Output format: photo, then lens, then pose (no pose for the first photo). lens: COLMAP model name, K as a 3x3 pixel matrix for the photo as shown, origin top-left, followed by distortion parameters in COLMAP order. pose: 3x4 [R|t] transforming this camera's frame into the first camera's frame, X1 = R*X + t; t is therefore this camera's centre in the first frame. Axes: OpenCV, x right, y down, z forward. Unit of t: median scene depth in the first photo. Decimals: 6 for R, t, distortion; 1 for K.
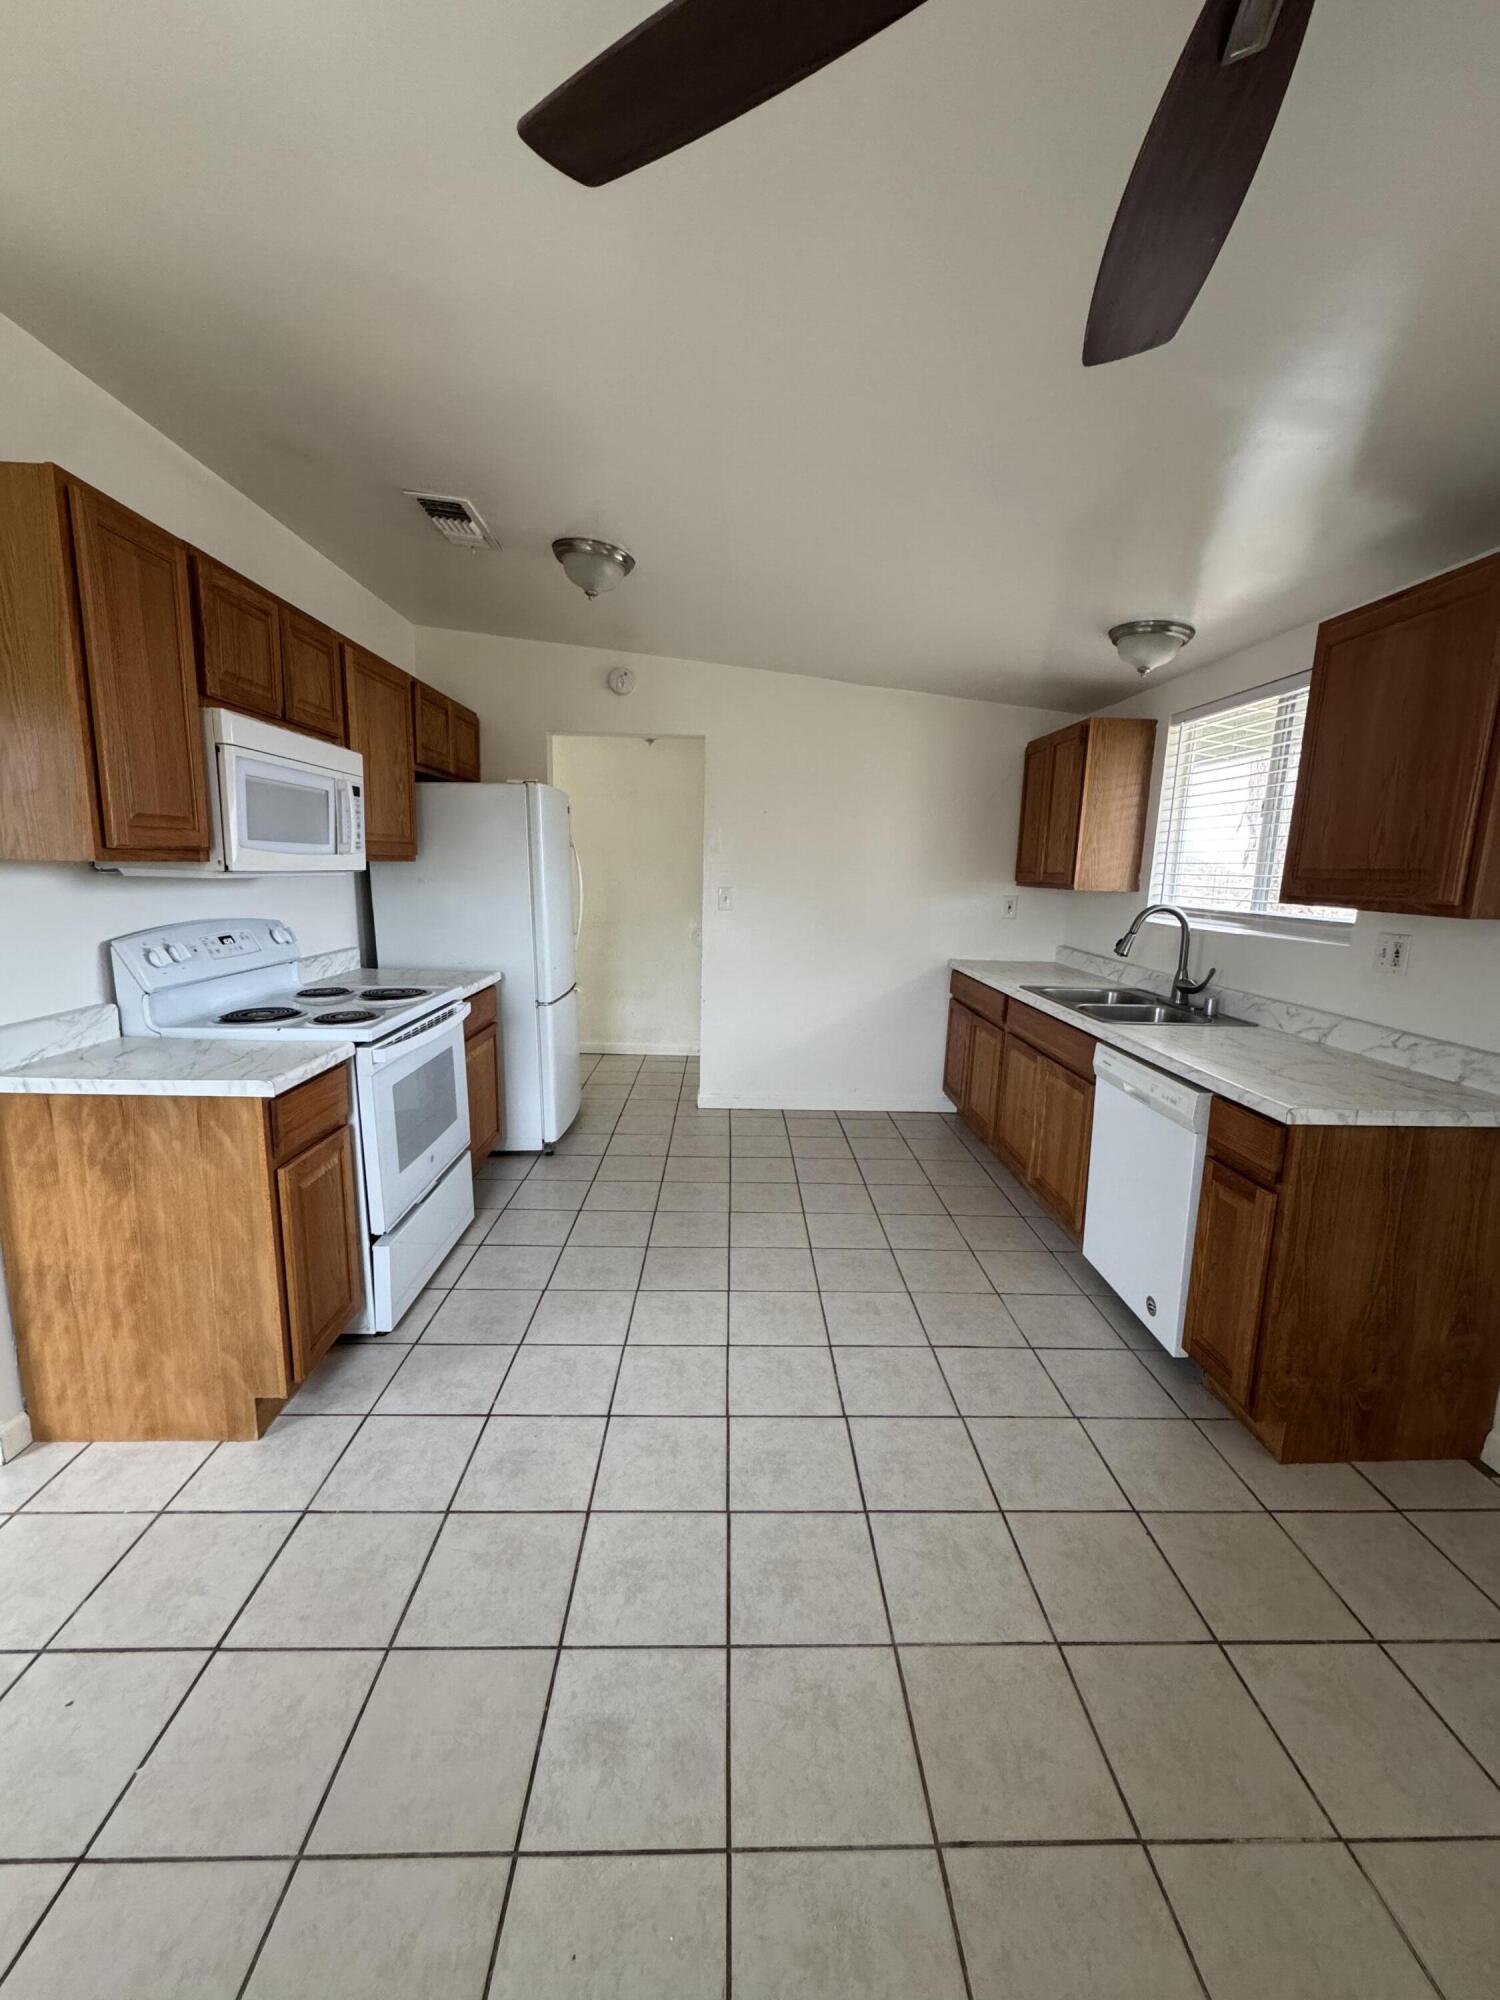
lens RADIAL K [[790.2, 0, 754.4], [0, 790.2, 1001.8], [0, 0, 1]] dist [-0.005391, 0.000749]
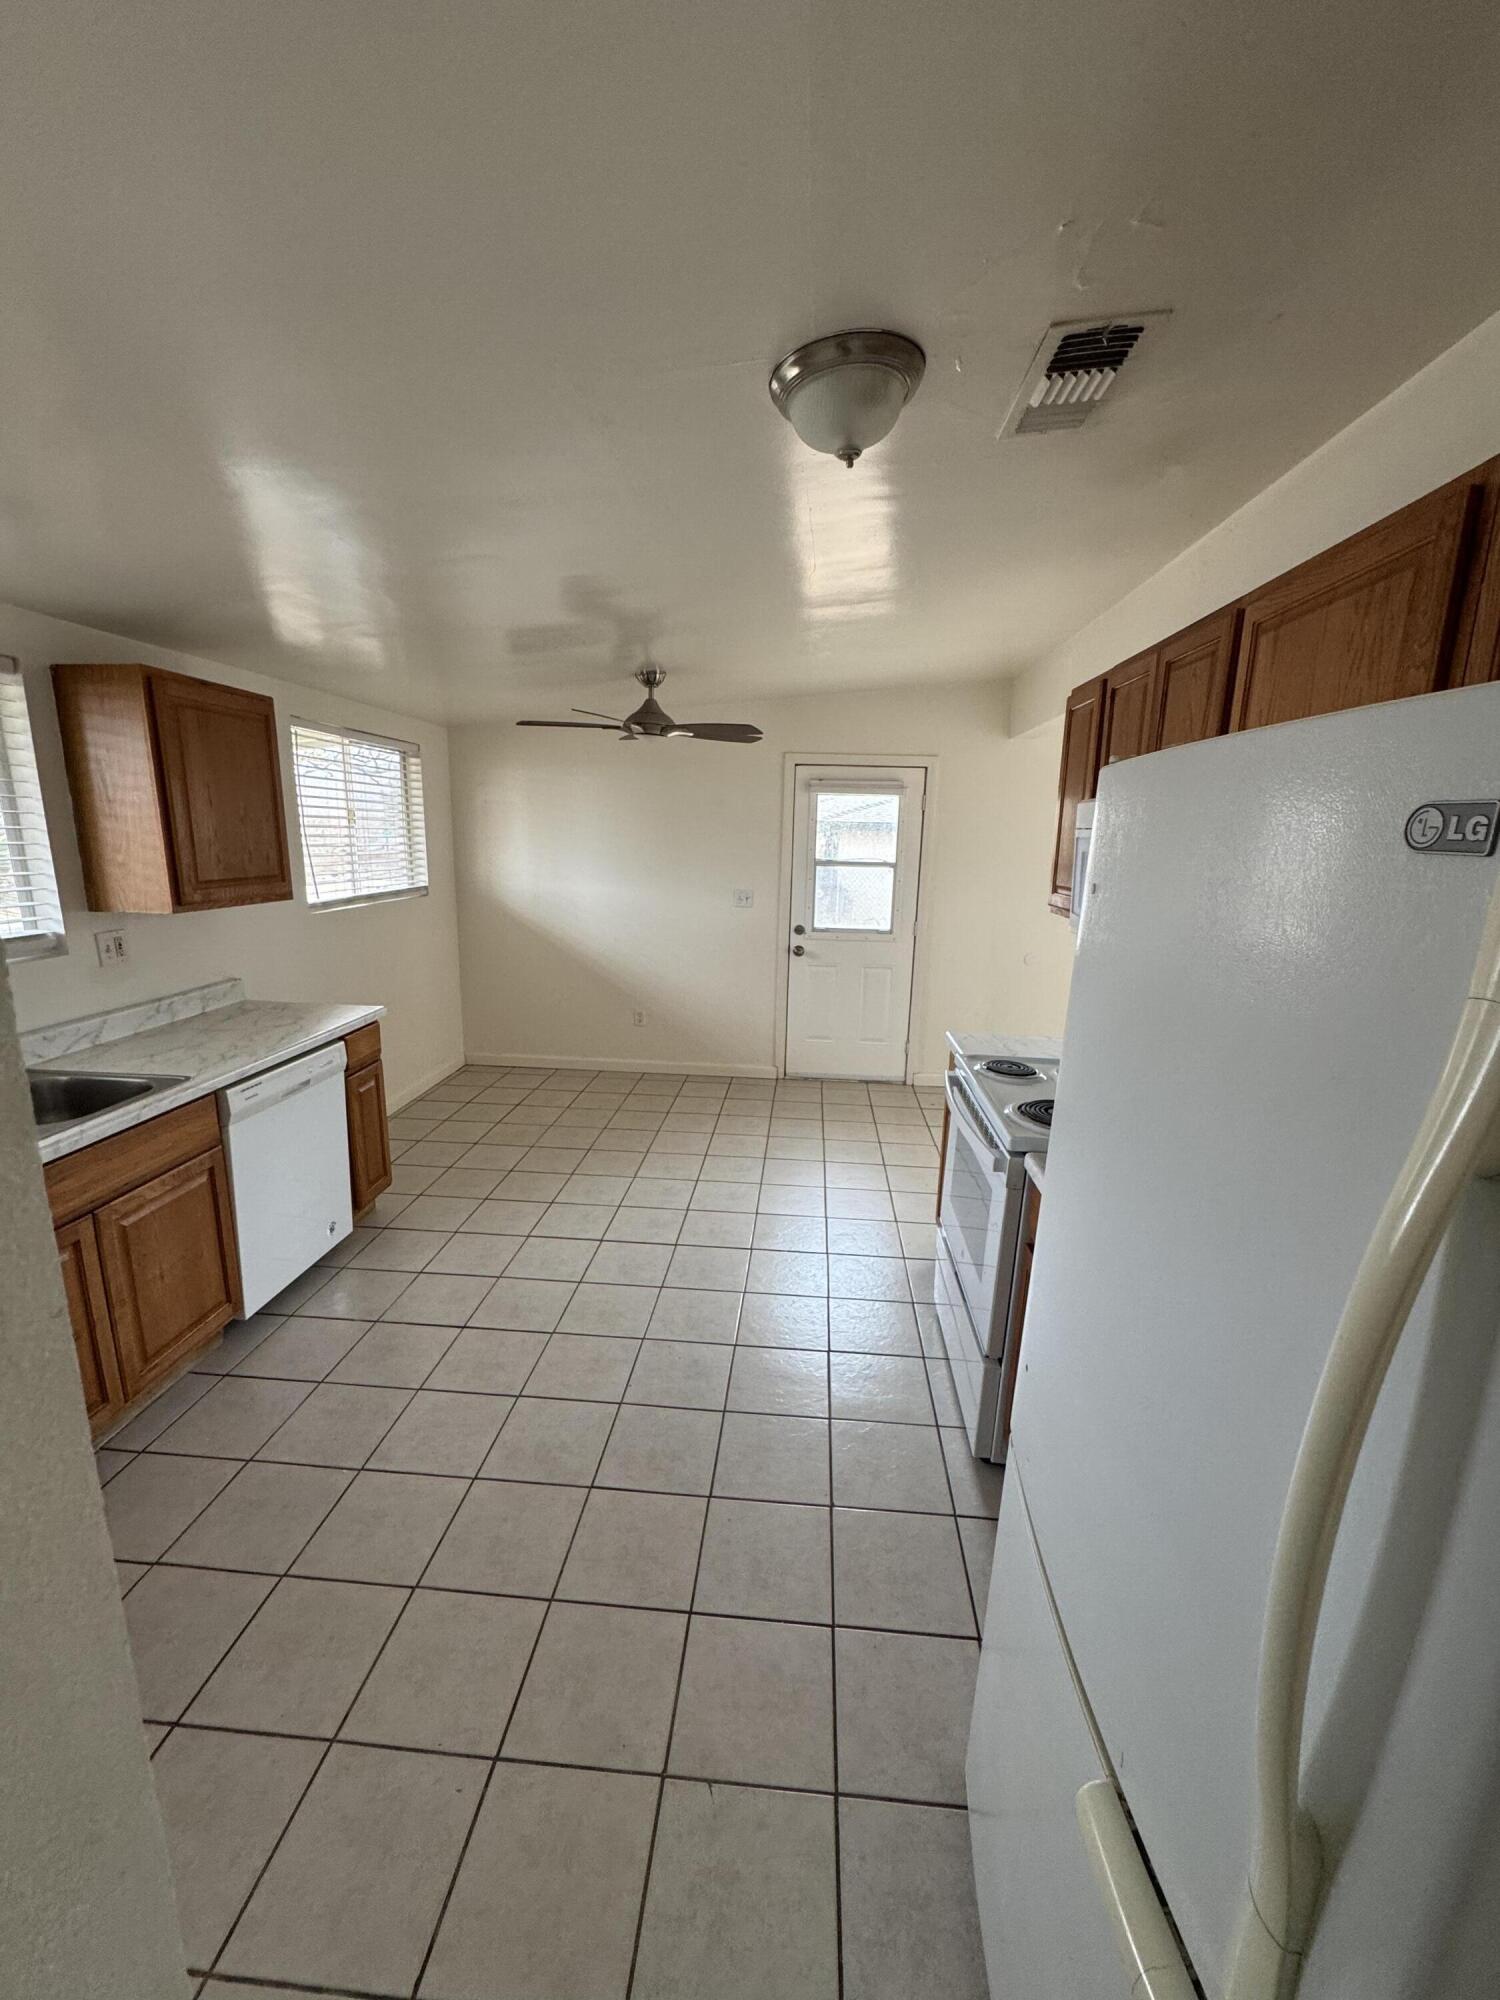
lens RADIAL K [[790.2, 0, 749.4], [0, 790.2, 1010.0], [0, 0, 1]] dist [-0.005391, 0.000749]
pose [[-0.992845, -0.070065, 0.096699, -0.236704], [-0.027472, 0.922070, 0.386046, -0.403396], [-0.116211, 0.380627, -0.917397, 1.765675]]
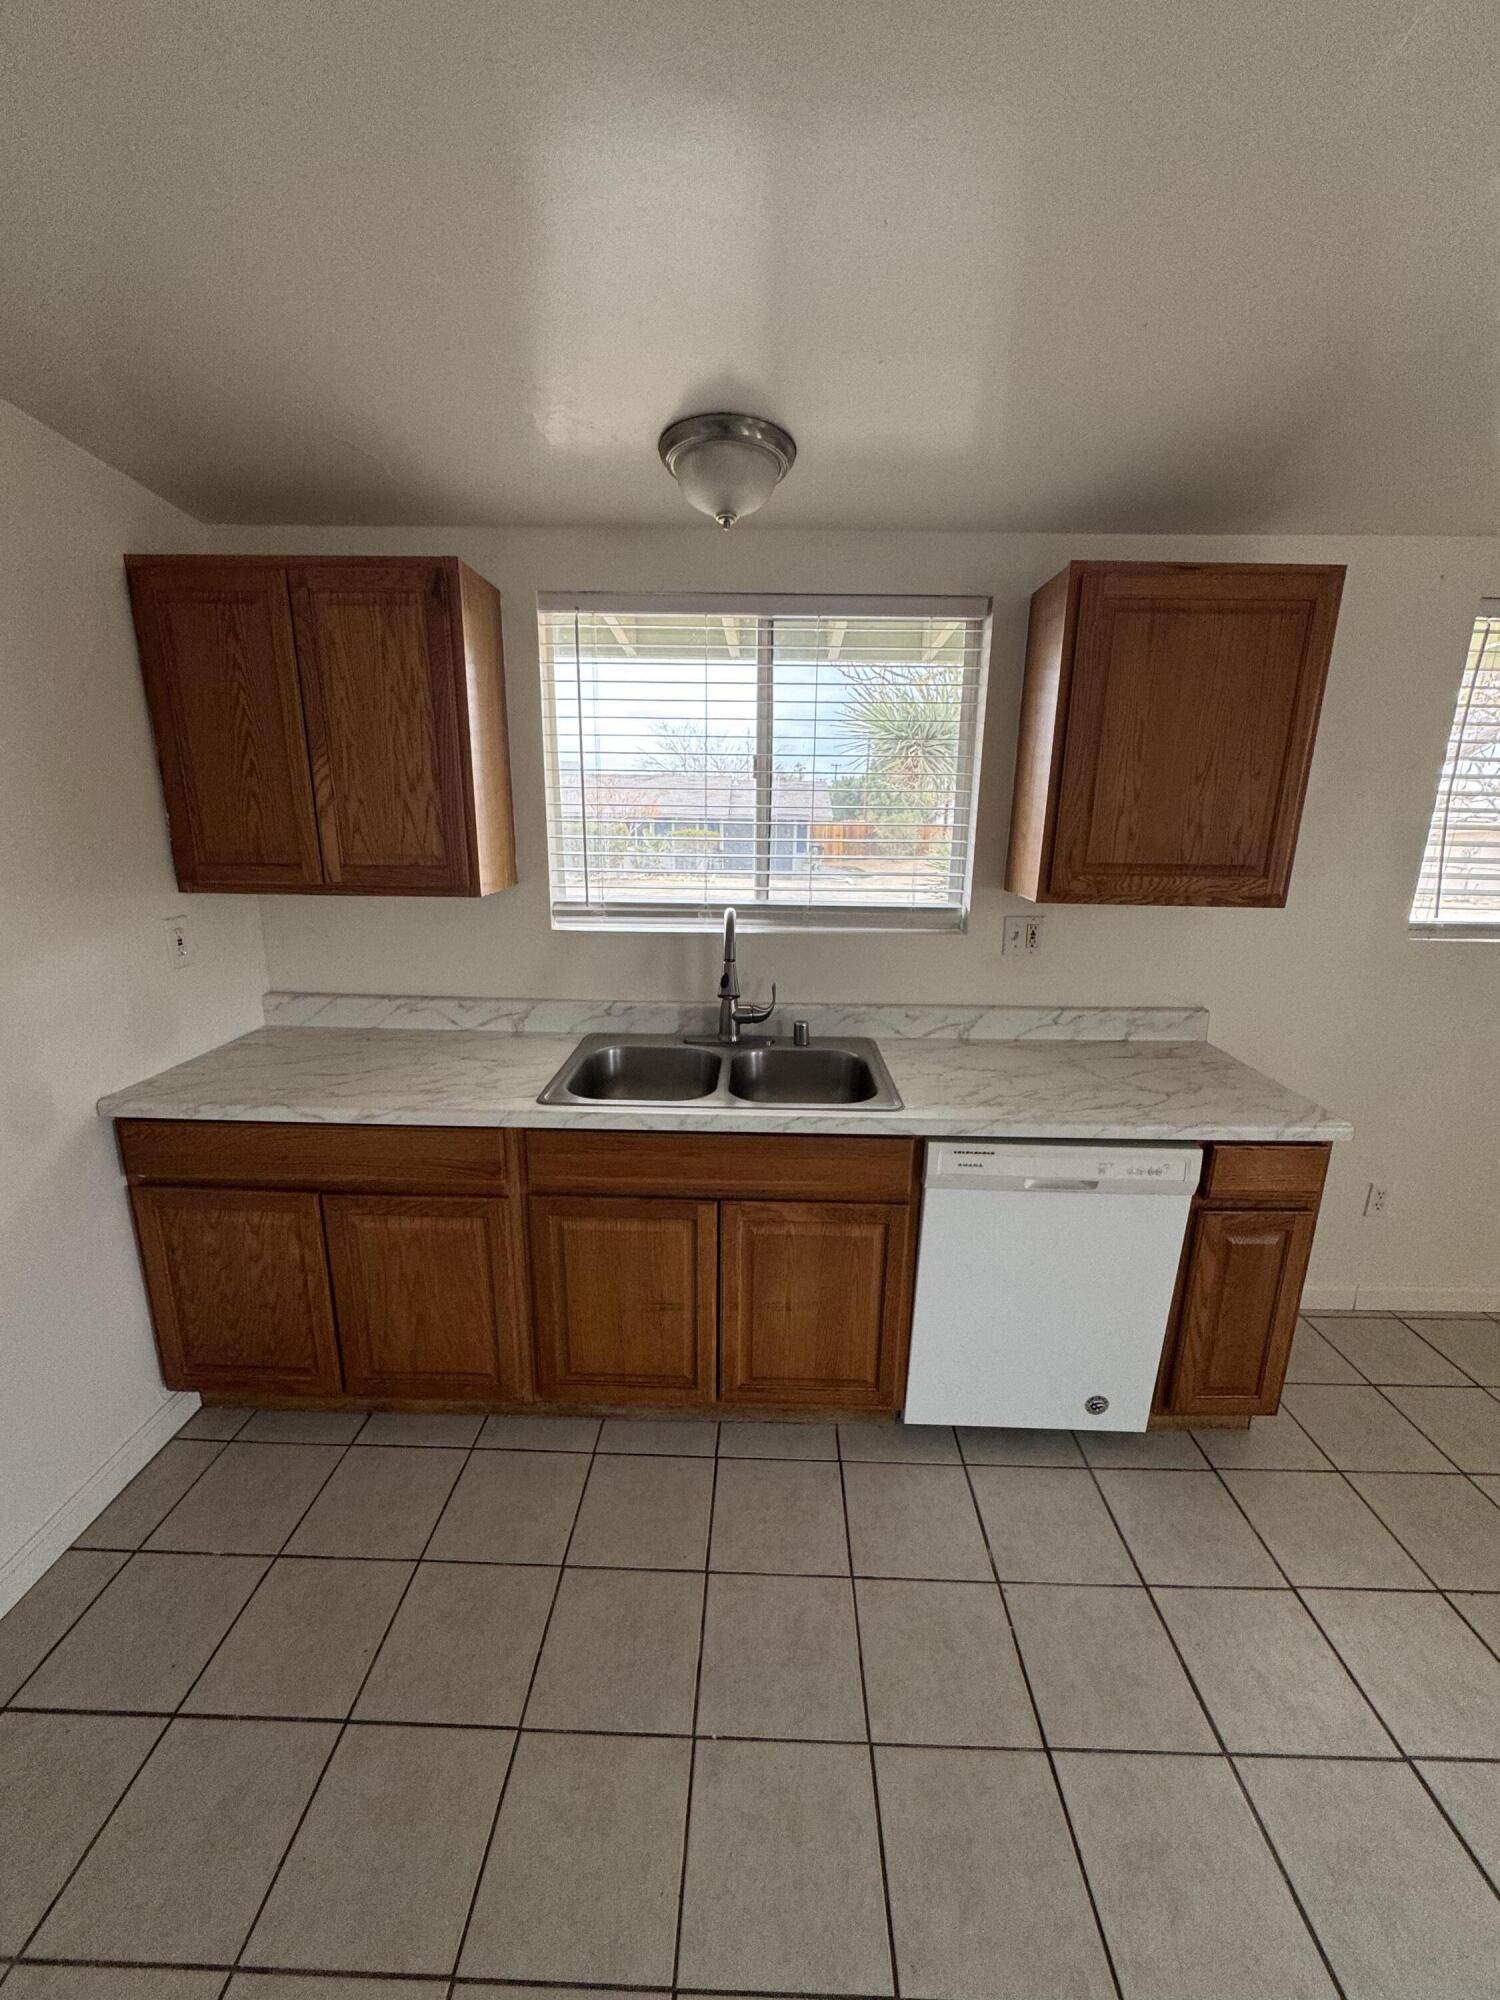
lens RADIAL K [[790.2, 0, 753.5], [0, 790.2, 1003.5], [0, 0, 1]] dist [-0.005391, 0.000749]
pose [[0.046812, -0.273738, 0.960664, -0.175072], [0.159693, 0.951400, 0.263317, -0.262157], [-0.986056, 0.141085, 0.088251, 1.105674]]
